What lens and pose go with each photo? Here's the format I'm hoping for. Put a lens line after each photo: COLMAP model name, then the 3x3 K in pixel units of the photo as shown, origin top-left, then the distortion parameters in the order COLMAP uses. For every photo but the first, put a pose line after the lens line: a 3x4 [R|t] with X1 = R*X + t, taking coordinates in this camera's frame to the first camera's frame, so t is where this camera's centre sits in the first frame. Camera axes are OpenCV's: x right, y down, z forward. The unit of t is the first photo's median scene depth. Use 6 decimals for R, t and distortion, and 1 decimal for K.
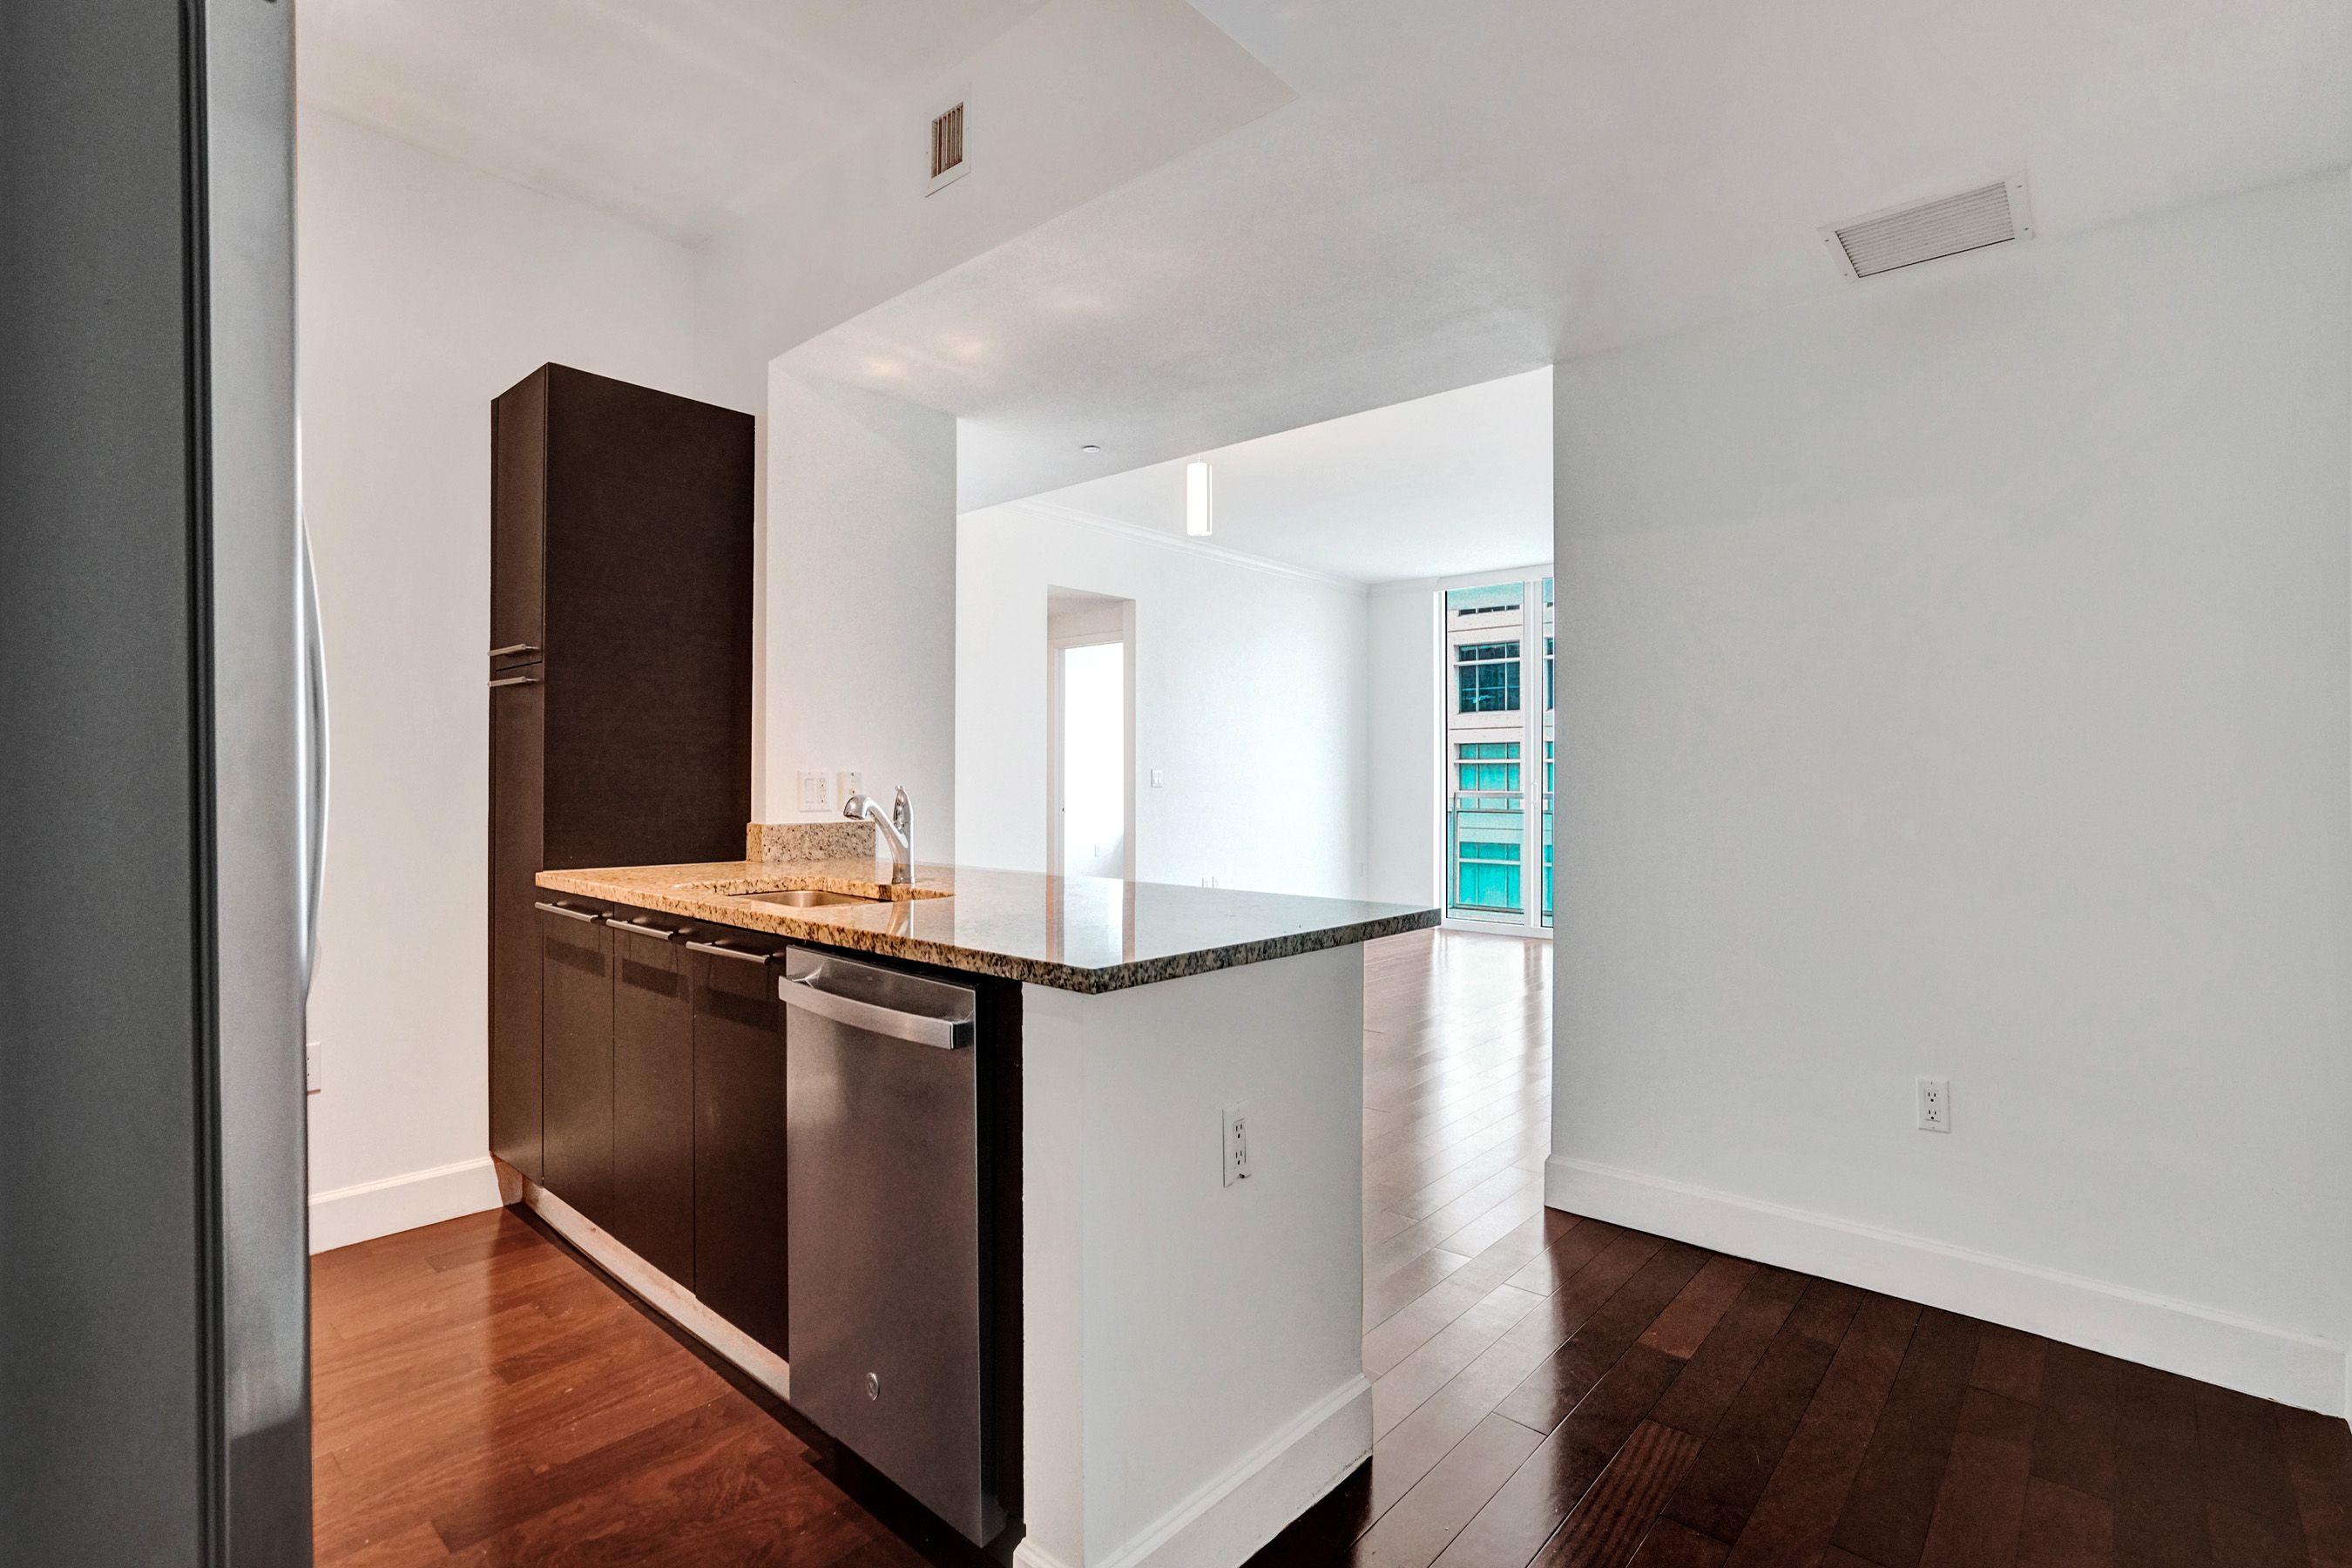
lens RADIAL K [[1088.8, 0, 1173.2], [0, 1088.8, 791.1], [0, 0, 1]] dist [-0.034241, 0.014587]
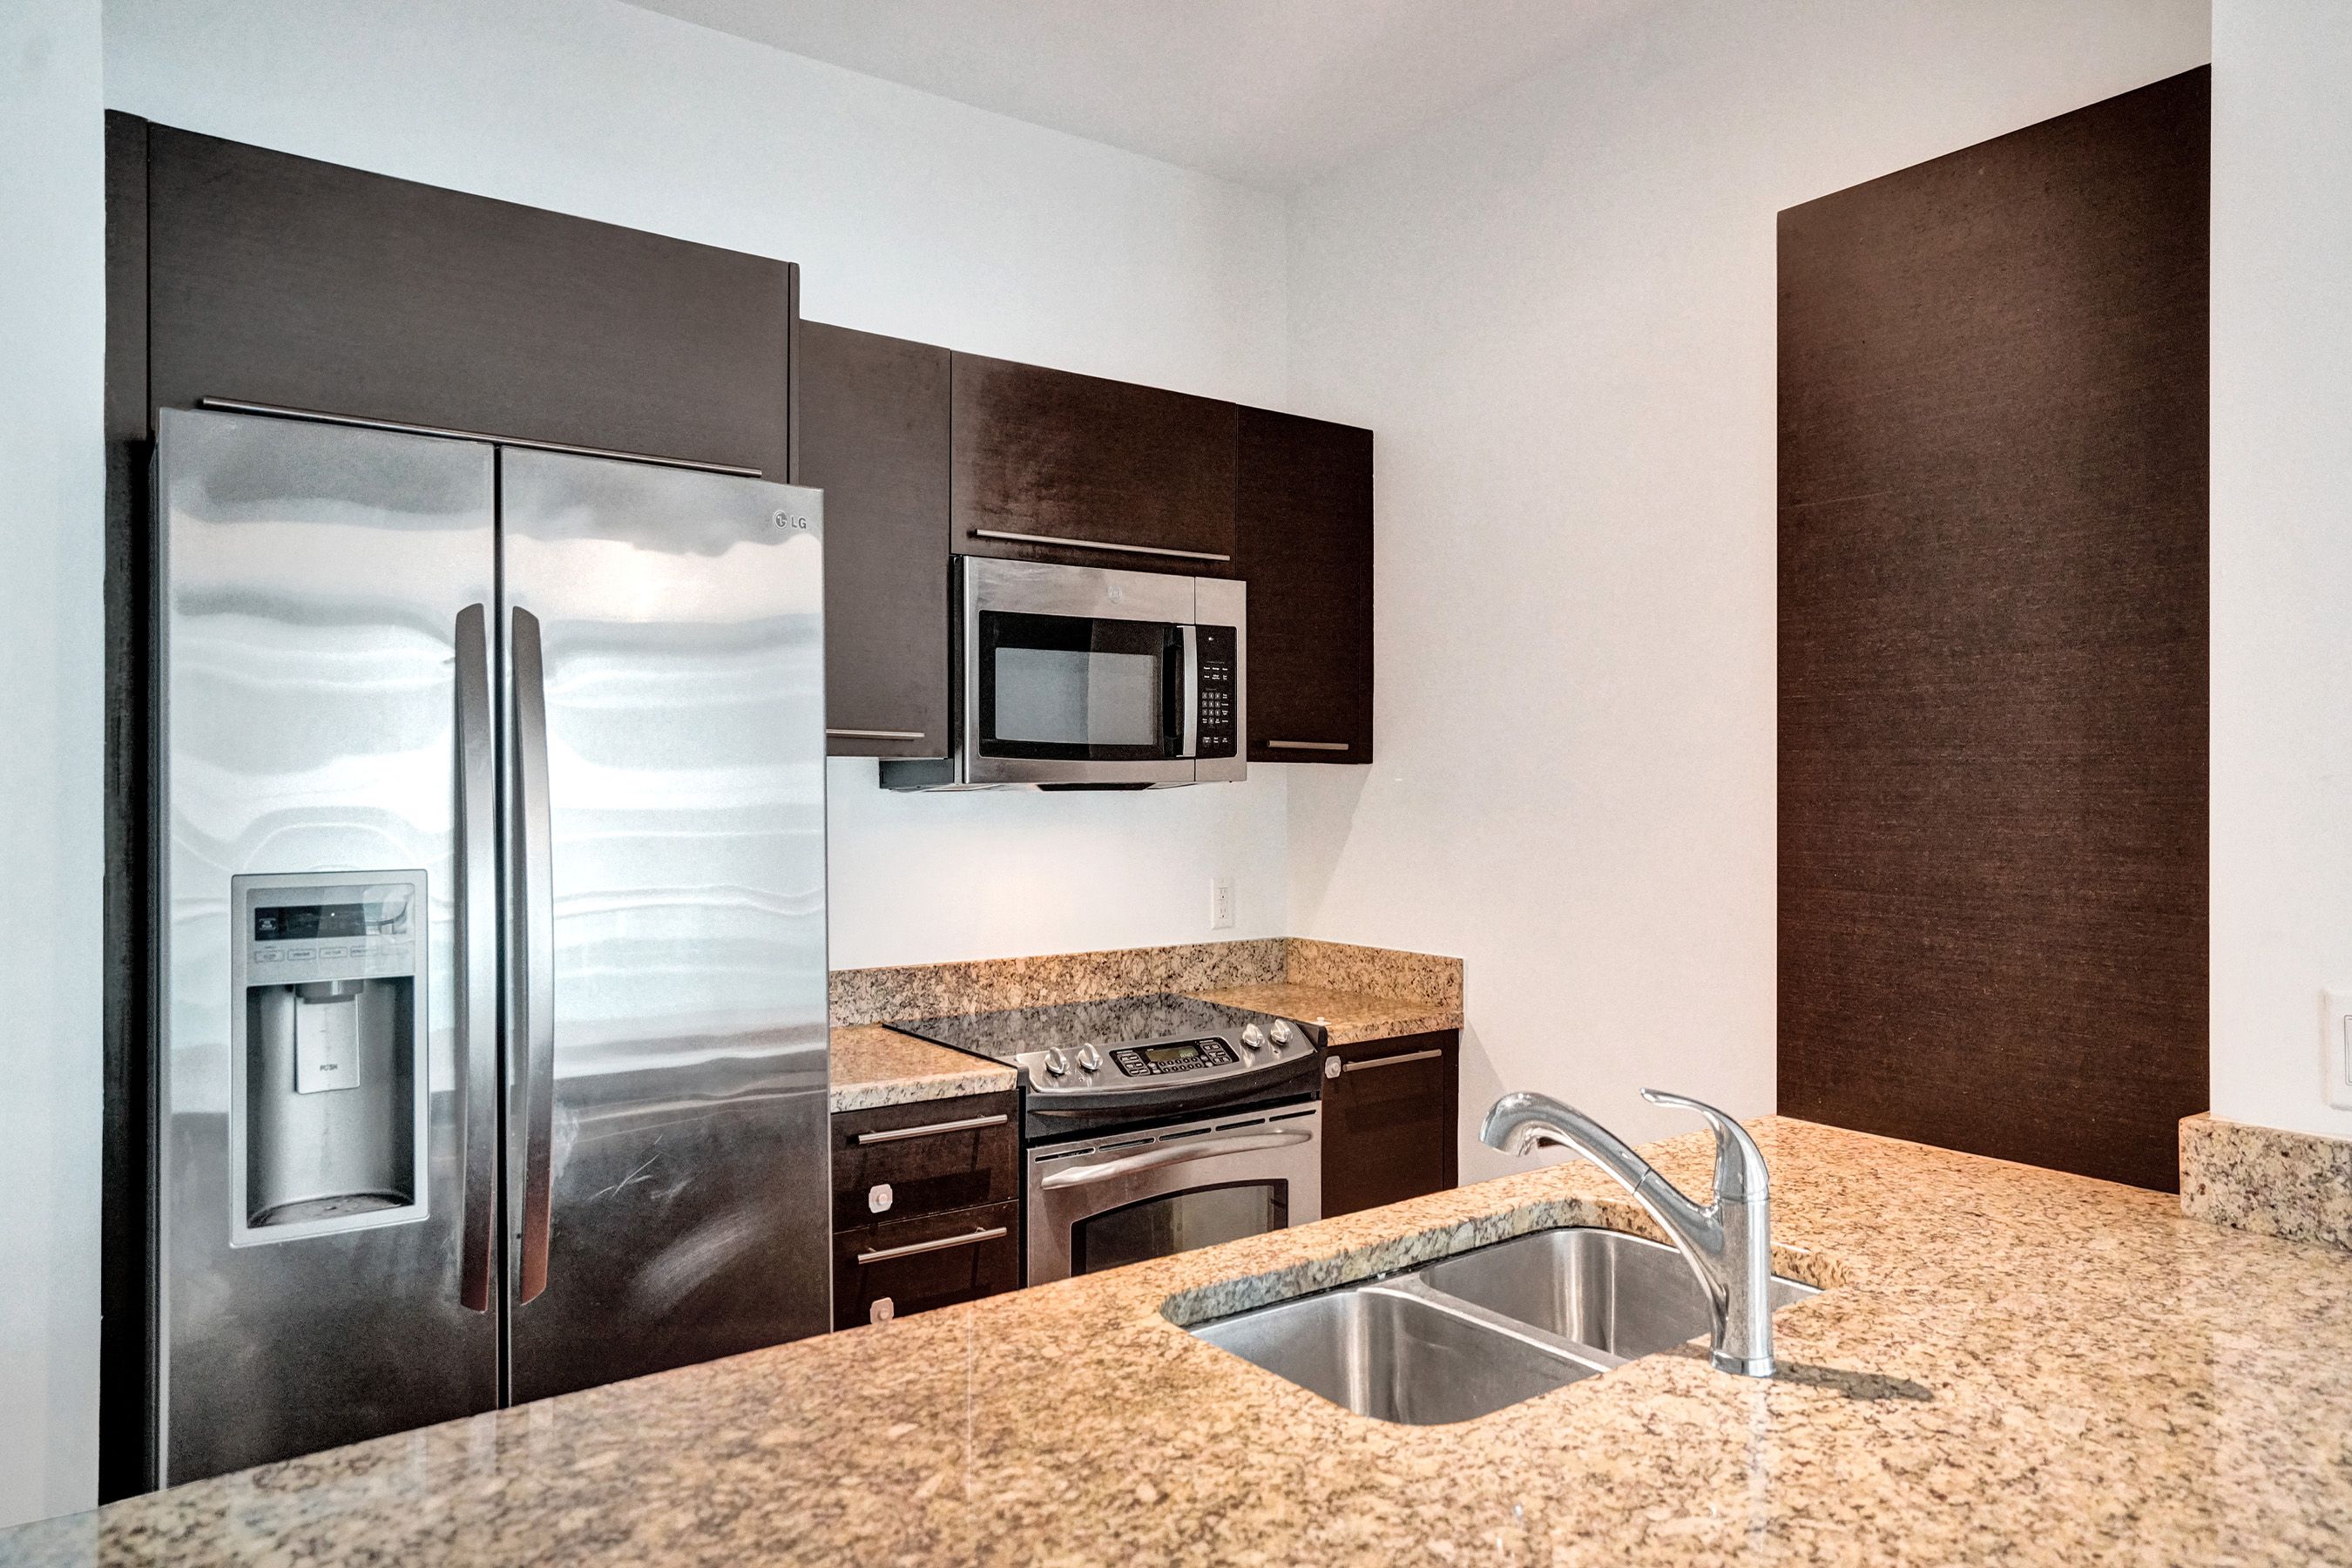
lens RADIAL K [[1502.0, 0, 1168.0], [0, 1502.0, 795.3], [0, 0, 1]] dist [-0.006692, 0.024309]
pose [[-0.214069, 0.000125, -0.976819, 0.252172], [-0.006081, 0.999980, 0.001461, -0.094335], [0.976800, 0.006252, -0.214064, 0.868339]]
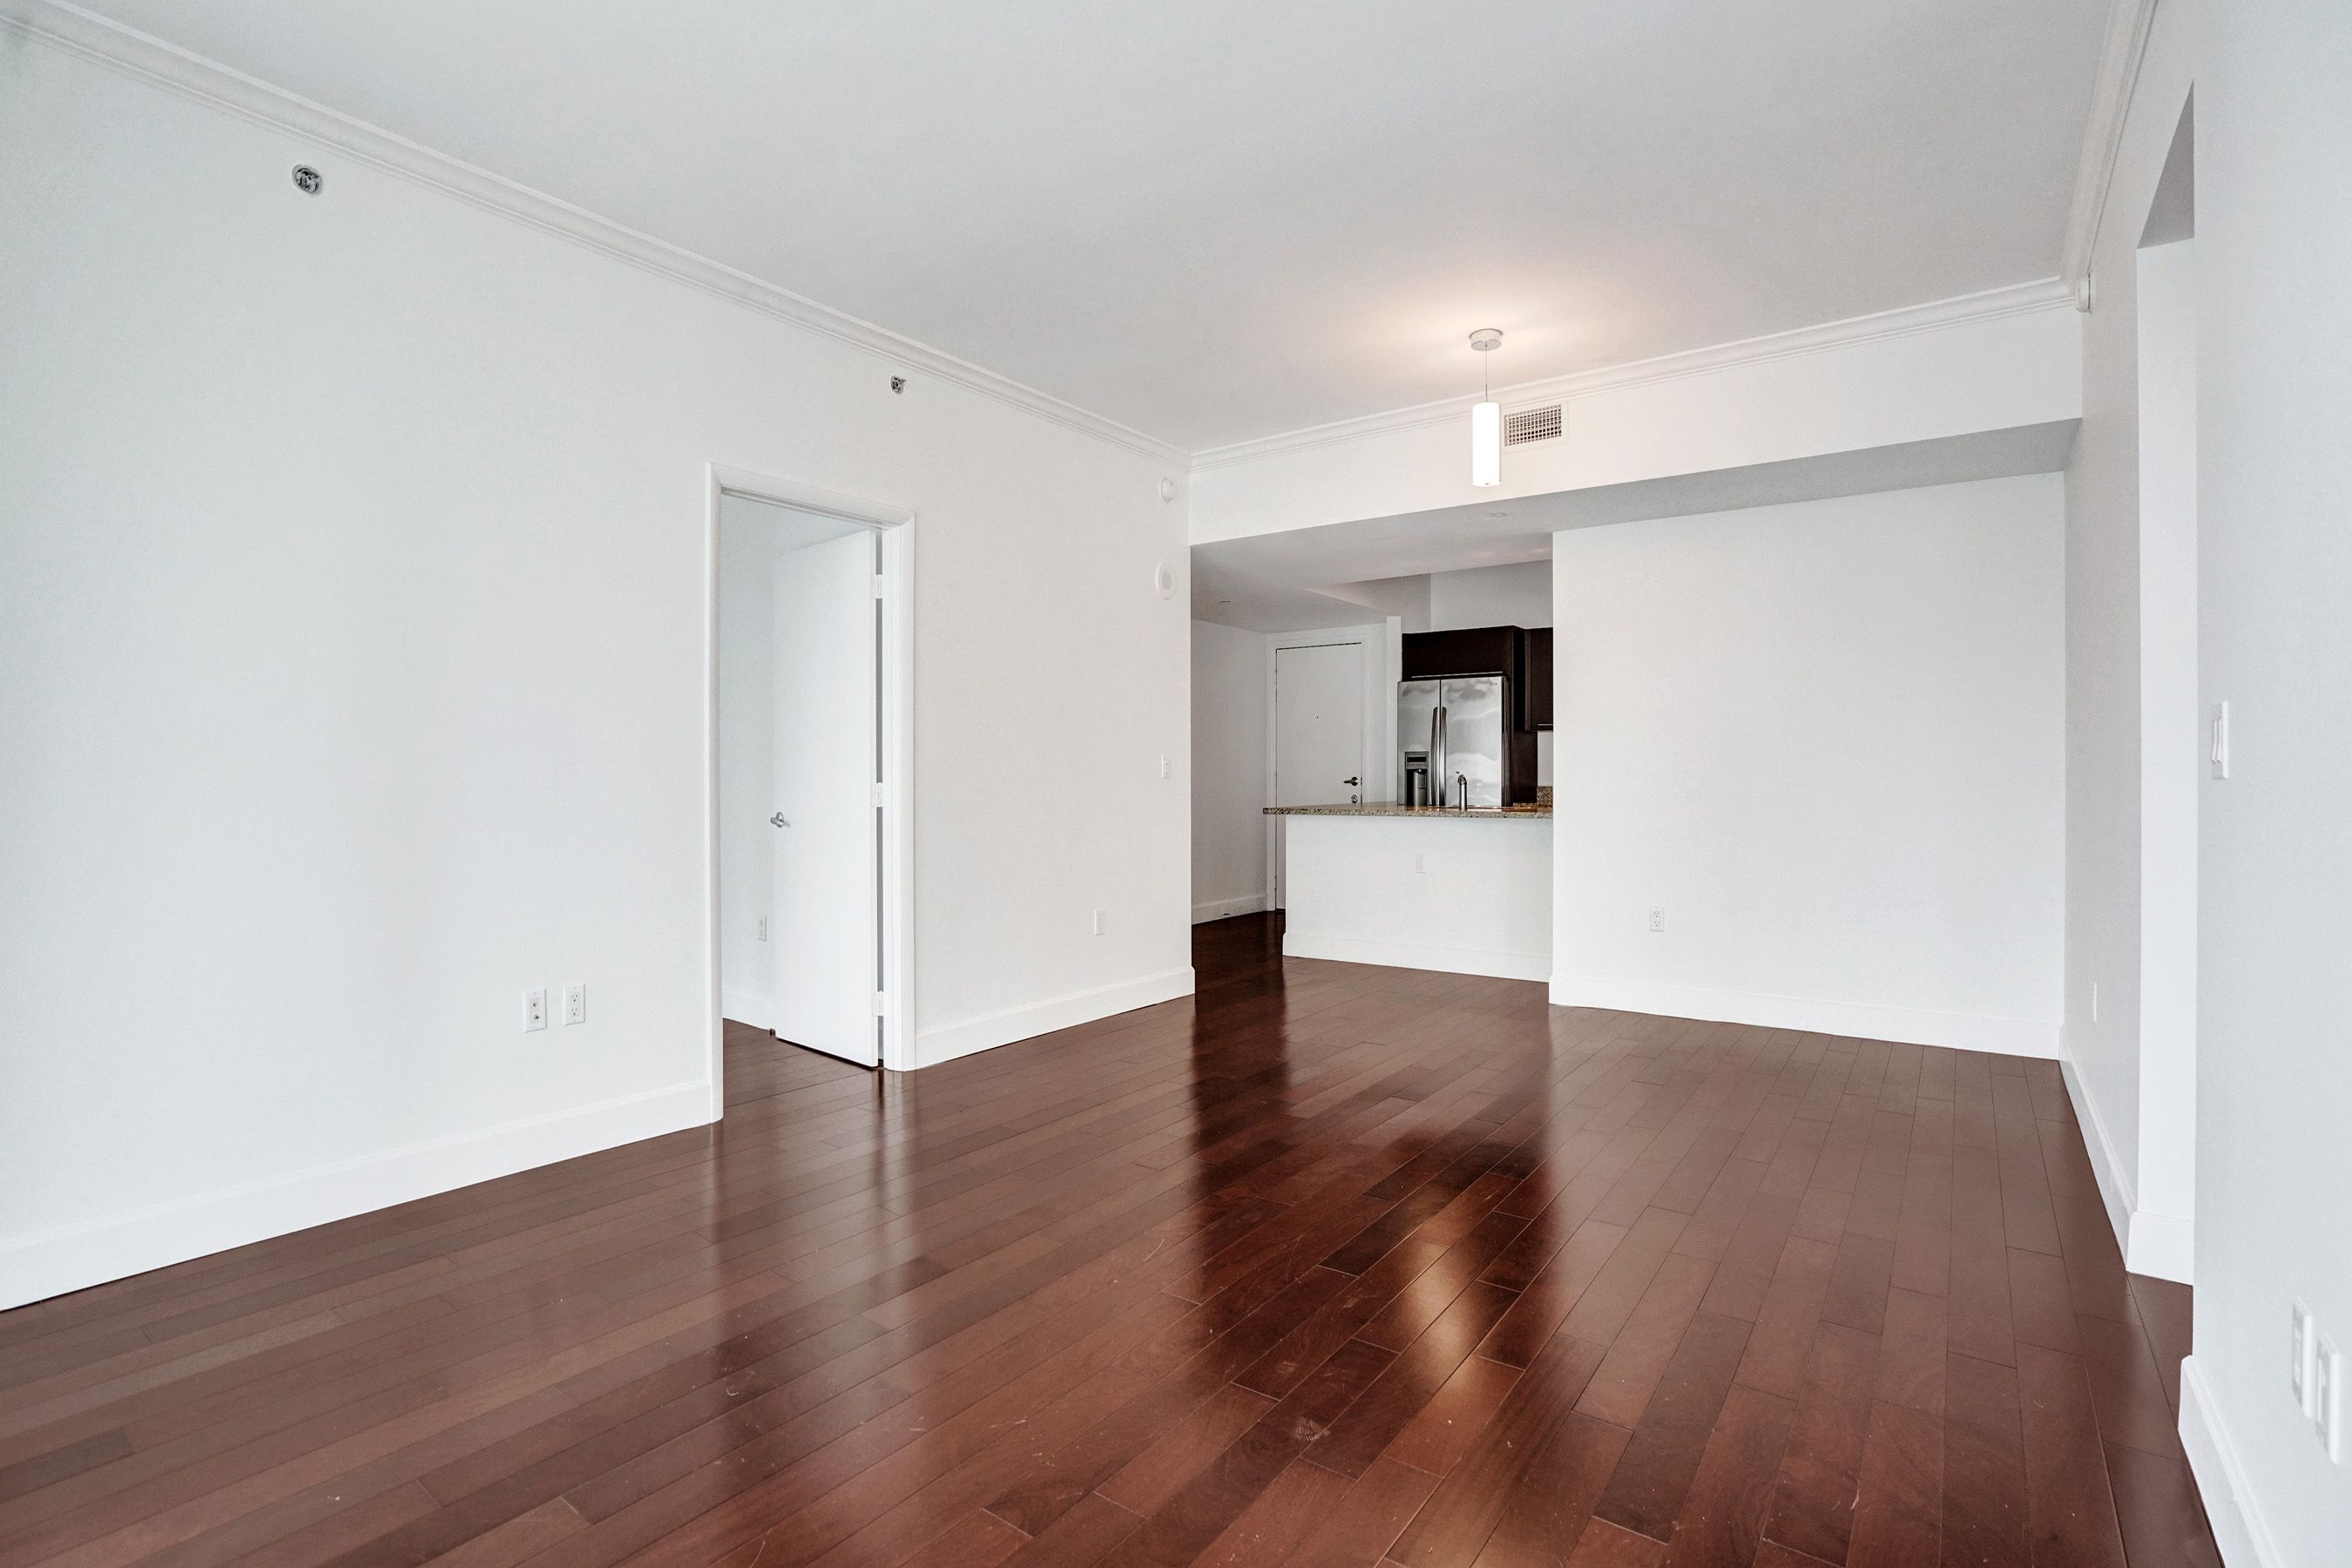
lens RADIAL K [[1088.8, 0, 1155.3], [0, 1088.8, 777.0], [0, 0, 1]] dist [-0.034241, 0.014587]
pose [[-0.996874, -0.002976, -0.078947, 0.657365], [-0.004021, 0.999906, 0.013082, -0.023874], [0.078901, 0.013358, -0.996793, 3.339021]]
